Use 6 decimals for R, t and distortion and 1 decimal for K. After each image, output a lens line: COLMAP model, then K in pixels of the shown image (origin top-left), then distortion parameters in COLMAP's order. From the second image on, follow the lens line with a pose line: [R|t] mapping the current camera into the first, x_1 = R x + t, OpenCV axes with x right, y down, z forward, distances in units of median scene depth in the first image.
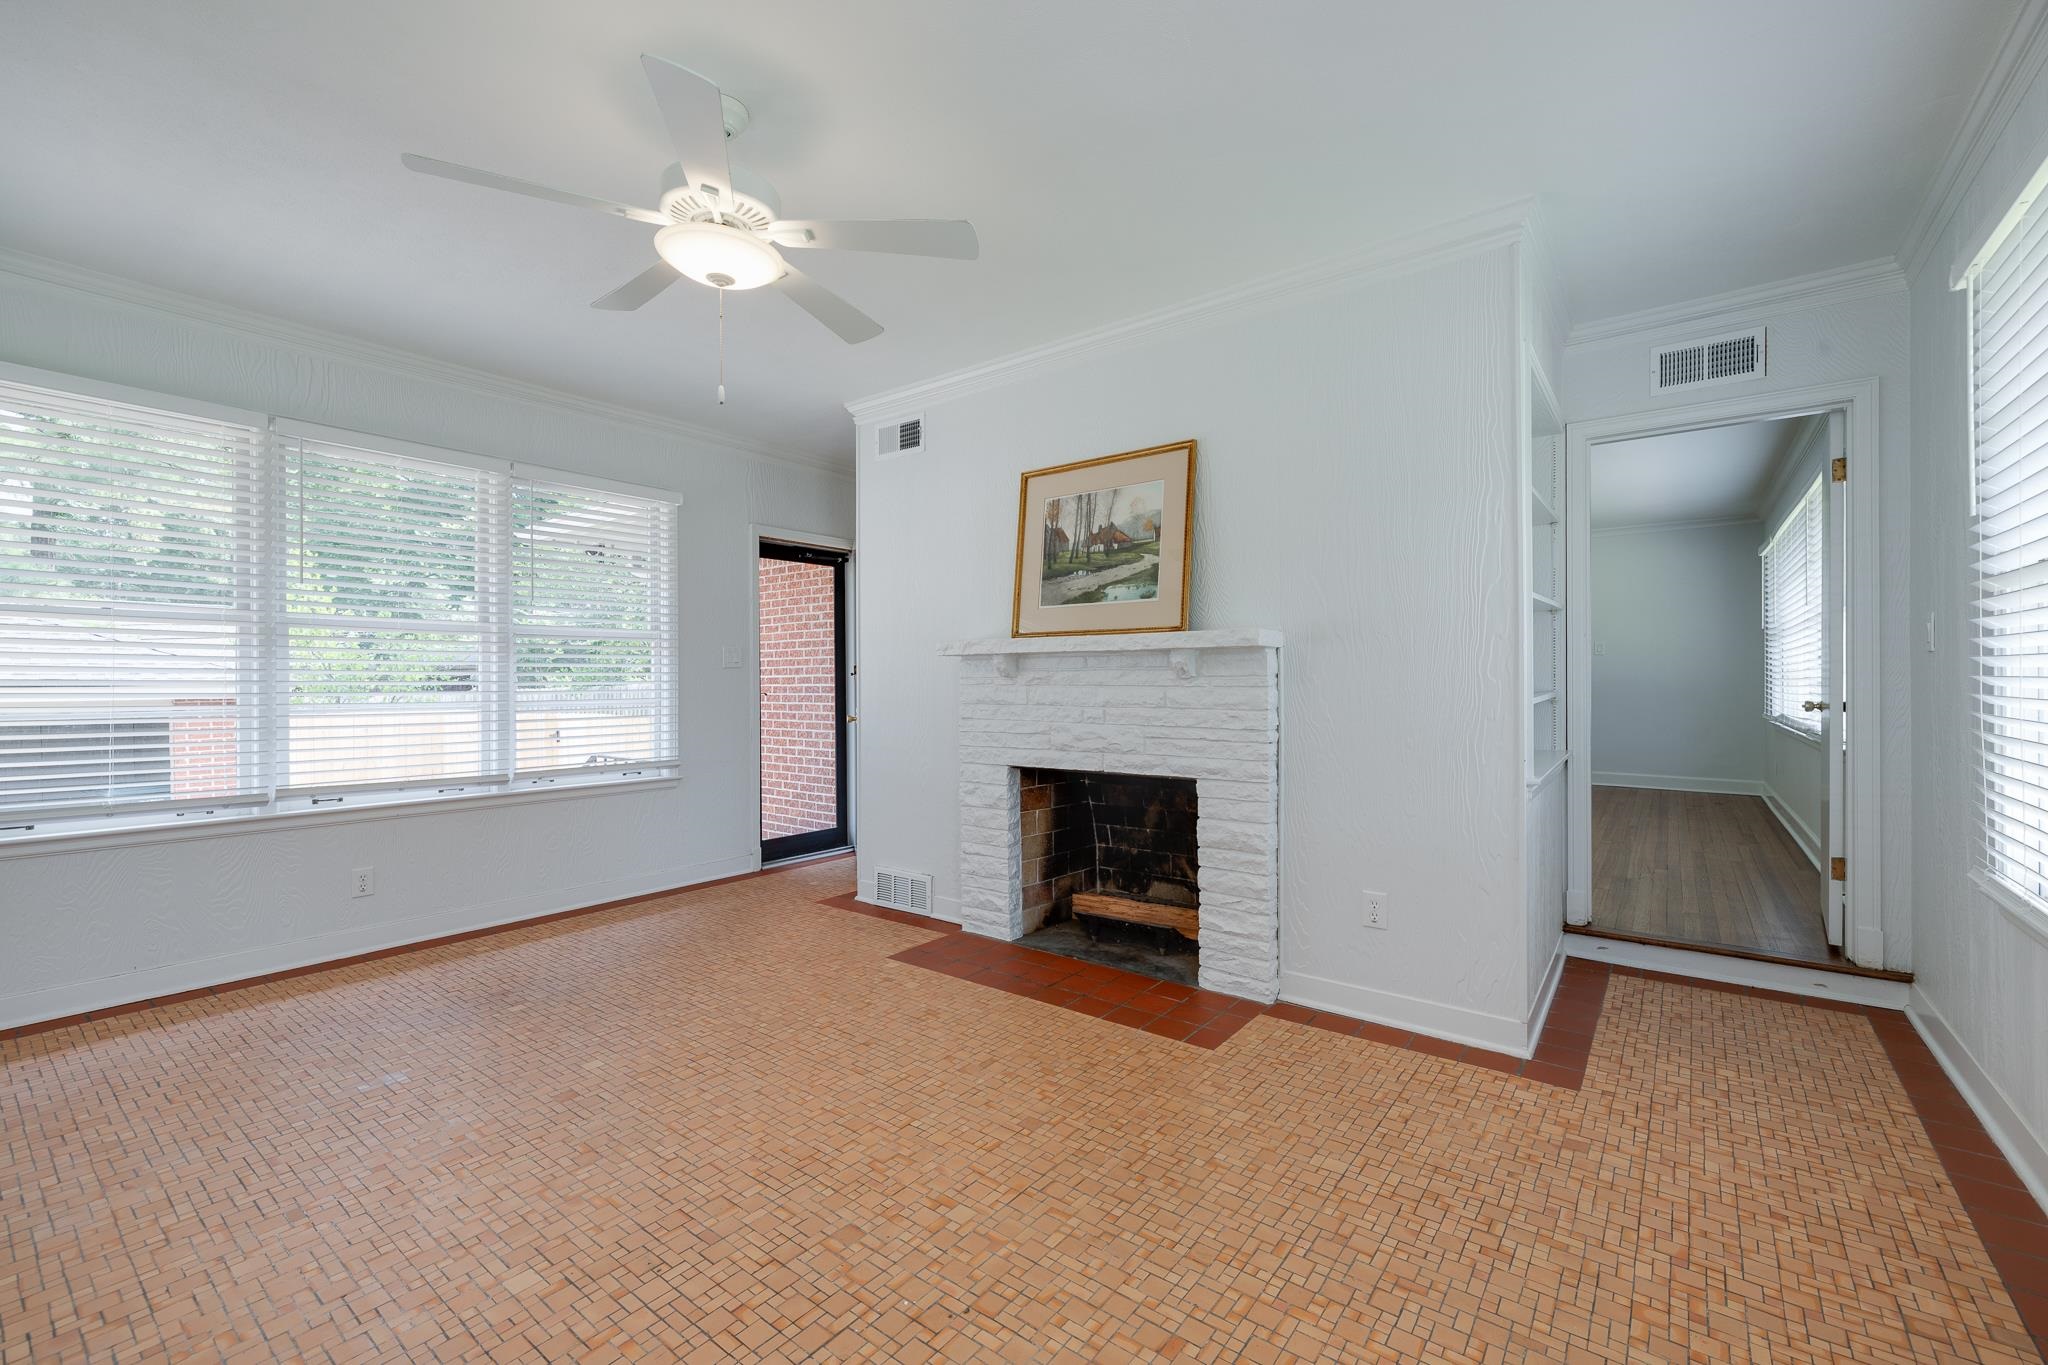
lens RADIAL K [[857.4, 0, 1025.7], [0, 857.4, 684.1], [0, 0, 1]] dist [-0.002842, 0.000121]
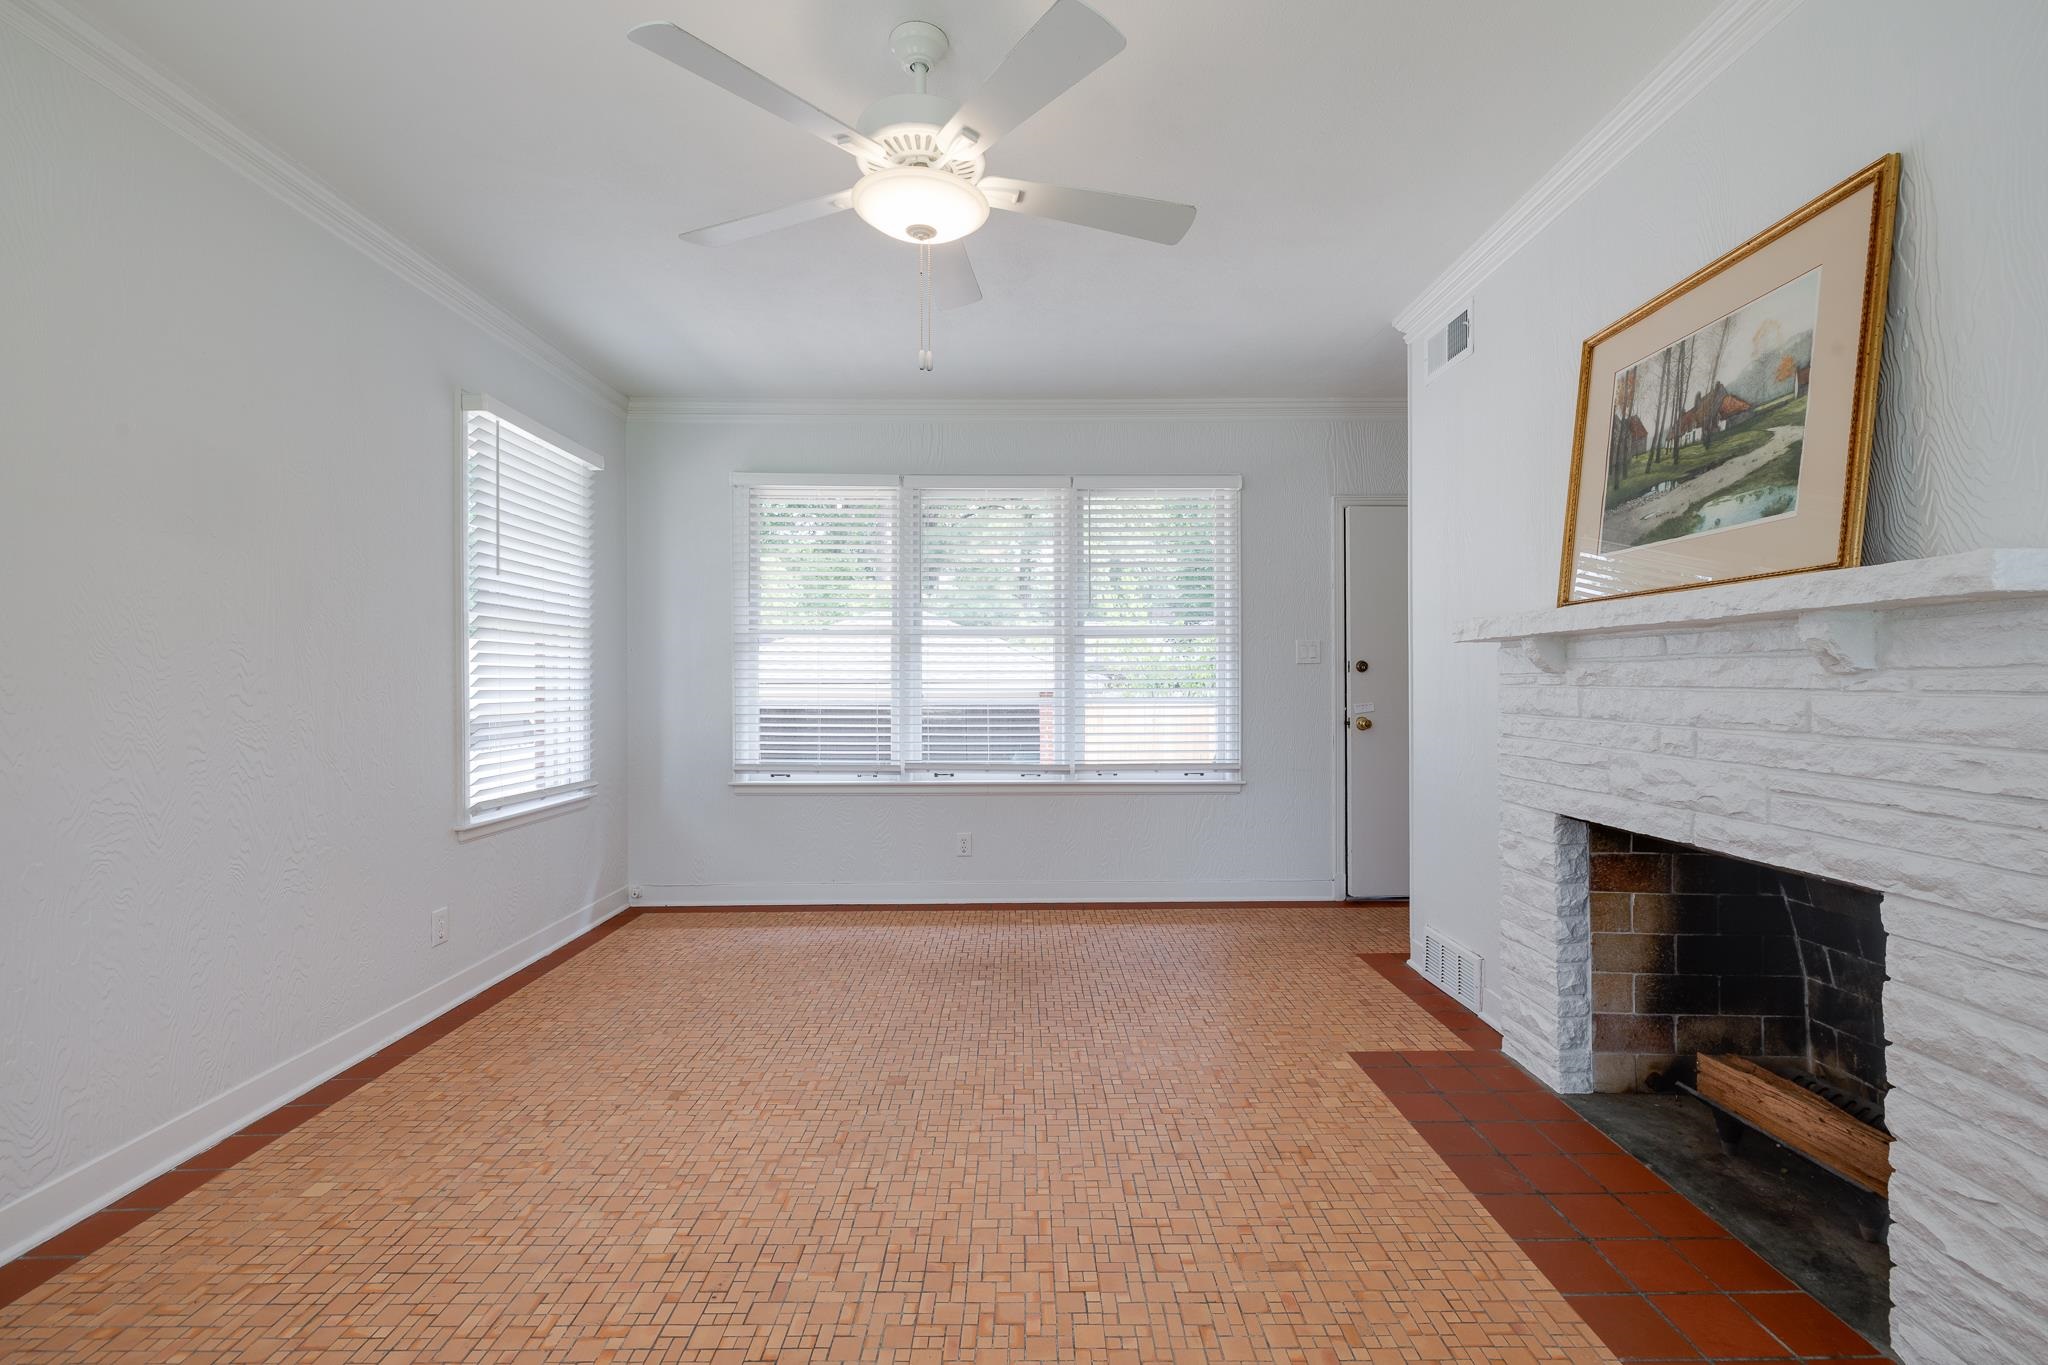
lens RADIAL K [[865.9, 0, 1023.4], [0, 865.9, 680.5], [0, 0, 1]] dist [0.000247, -0.000144]
pose [[0.612872, 0.000602, -0.790182, 0.259451], [-0.001462, 0.999999, -0.000372, -0.001627], [0.790181, 0.001383, 0.612872, 0.322574]]
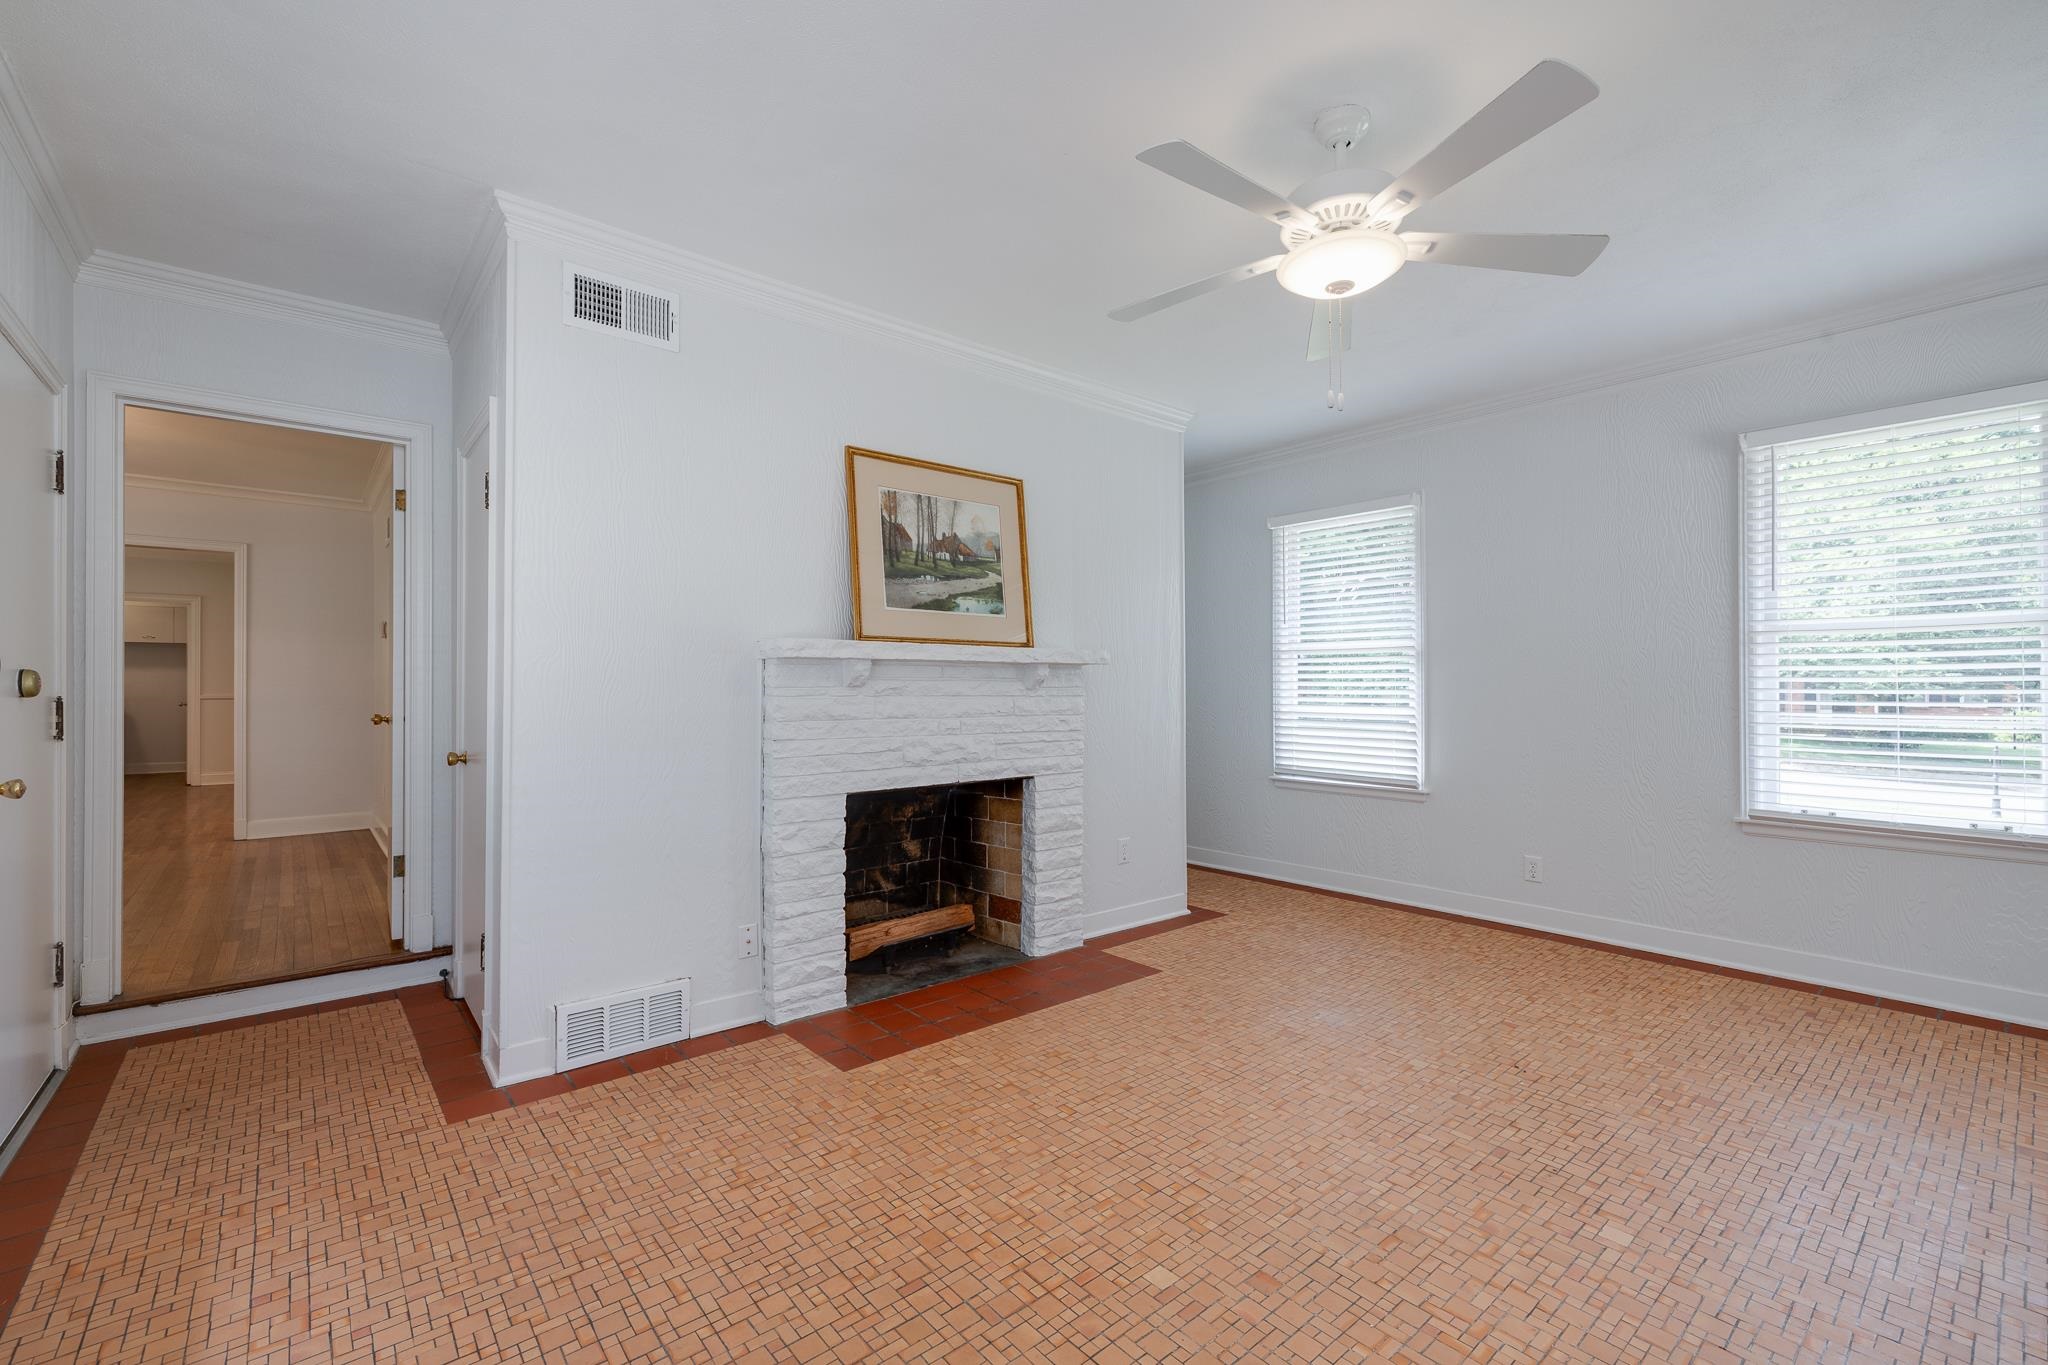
lens RADIAL K [[865.9, 0, 1023.4], [0, 865.9, 680.5], [0, 0, 1]] dist [0.000247, -0.000144]
pose [[0.214677, 0.013760, 0.976588, -0.860982], [0.004829, 0.999874, -0.015150, -0.000590], [-0.976673, 0.007968, 0.214583, 0.698969]]
